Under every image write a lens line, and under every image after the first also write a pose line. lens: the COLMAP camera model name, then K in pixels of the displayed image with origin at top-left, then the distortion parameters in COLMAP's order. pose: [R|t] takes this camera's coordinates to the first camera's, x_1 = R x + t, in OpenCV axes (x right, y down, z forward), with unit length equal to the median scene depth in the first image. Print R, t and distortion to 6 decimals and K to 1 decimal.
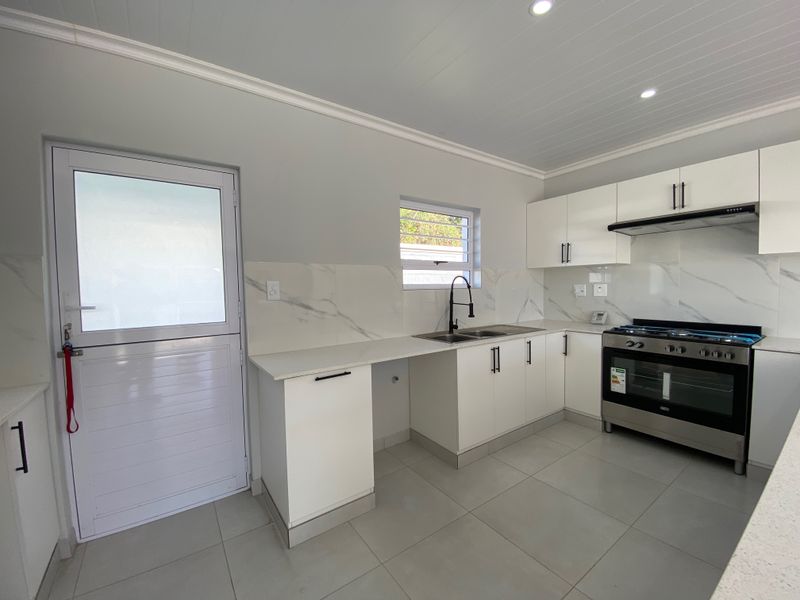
lens RADIAL K [[326.8, 0, 397.0], [0, 326.8, 301.5], [0, 0, 1]] dist [0.022293, -0.024122]
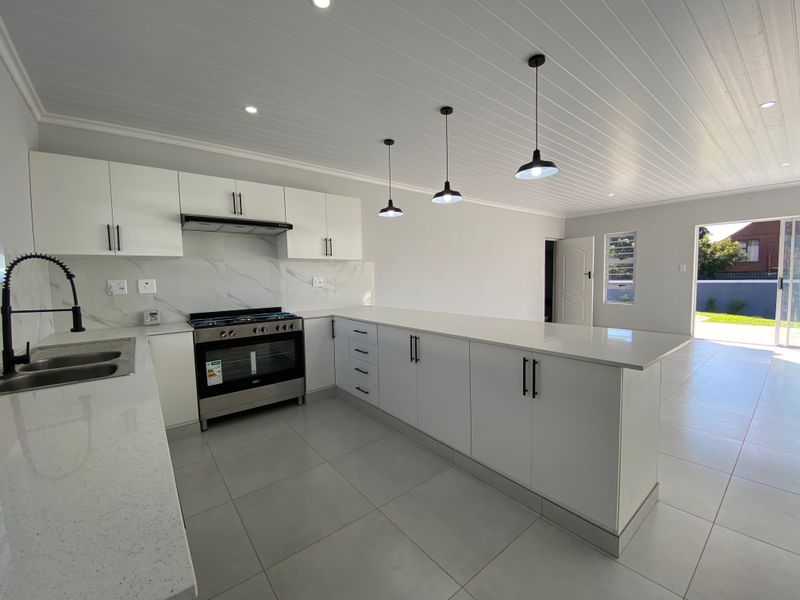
lens RADIAL K [[326.8, 0, 397.0], [0, 326.8, 301.5], [0, 0, 1]] dist [0.022293, -0.024122]
pose [[-0.066149, -0.053554, 0.996372, -0.381061], [0.070400, 0.995820, 0.058198, 0.002370], [-0.995323, 0.073994, -0.062102, 0.520415]]
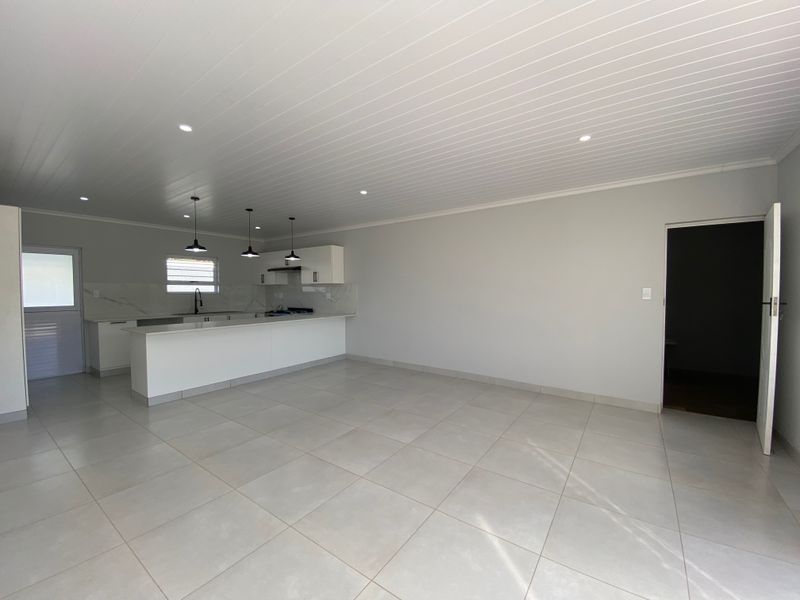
lens RADIAL K [[326.8, 0, 397.0], [0, 326.8, 301.5], [0, 0, 1]] dist [0.022293, -0.024122]
pose [[0.943186, 0.005029, 0.332227, 0.814610], [-0.000294, 0.999898, -0.014303, 0.051355], [-0.332265, 0.013392, 0.943091, -1.807527]]
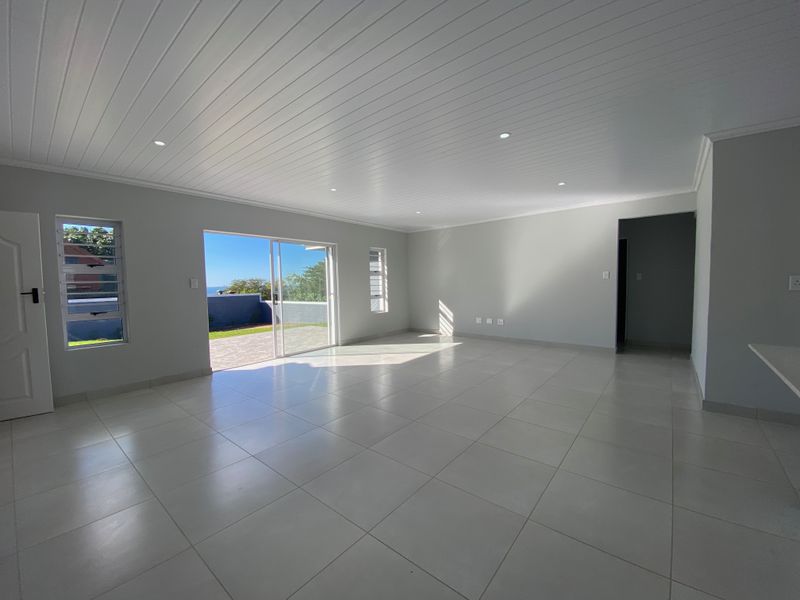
lens RADIAL K [[326.8, 0, 397.0], [0, 326.8, 301.5], [0, 0, 1]] dist [0.022293, -0.024122]
pose [[-0.964431, 0.050568, -0.259452, 1.238277], [0.023004, 0.993863, 0.108197, -0.025107], [0.263331, 0.098380, -0.959676, 0.320164]]
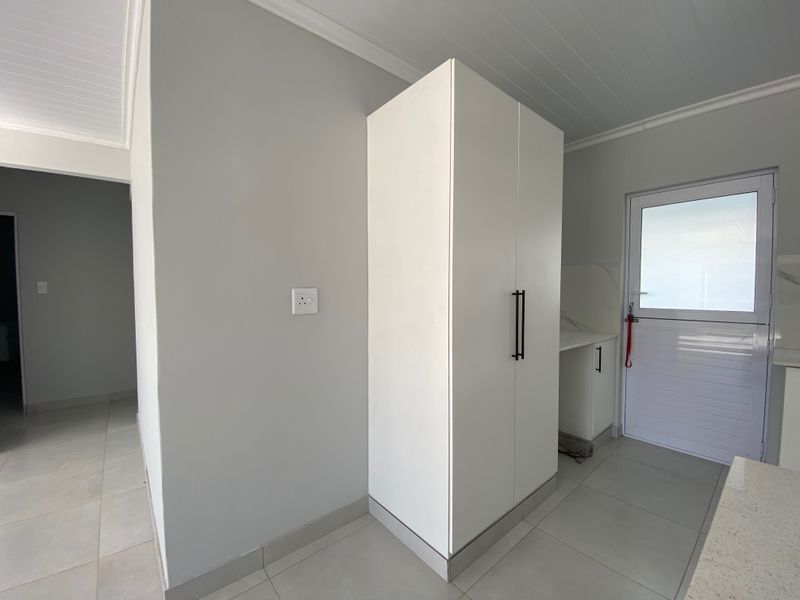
lens RADIAL K [[326.8, 0, 397.0], [0, 326.8, 301.5], [0, 0, 1]] dist [0.022293, -0.024122]
pose [[0.087596, 0.057647, -0.994487, 0.344276], [-0.044369, 0.997559, 0.053917, 0.016557], [0.995167, 0.039402, 0.089940, -0.216399]]
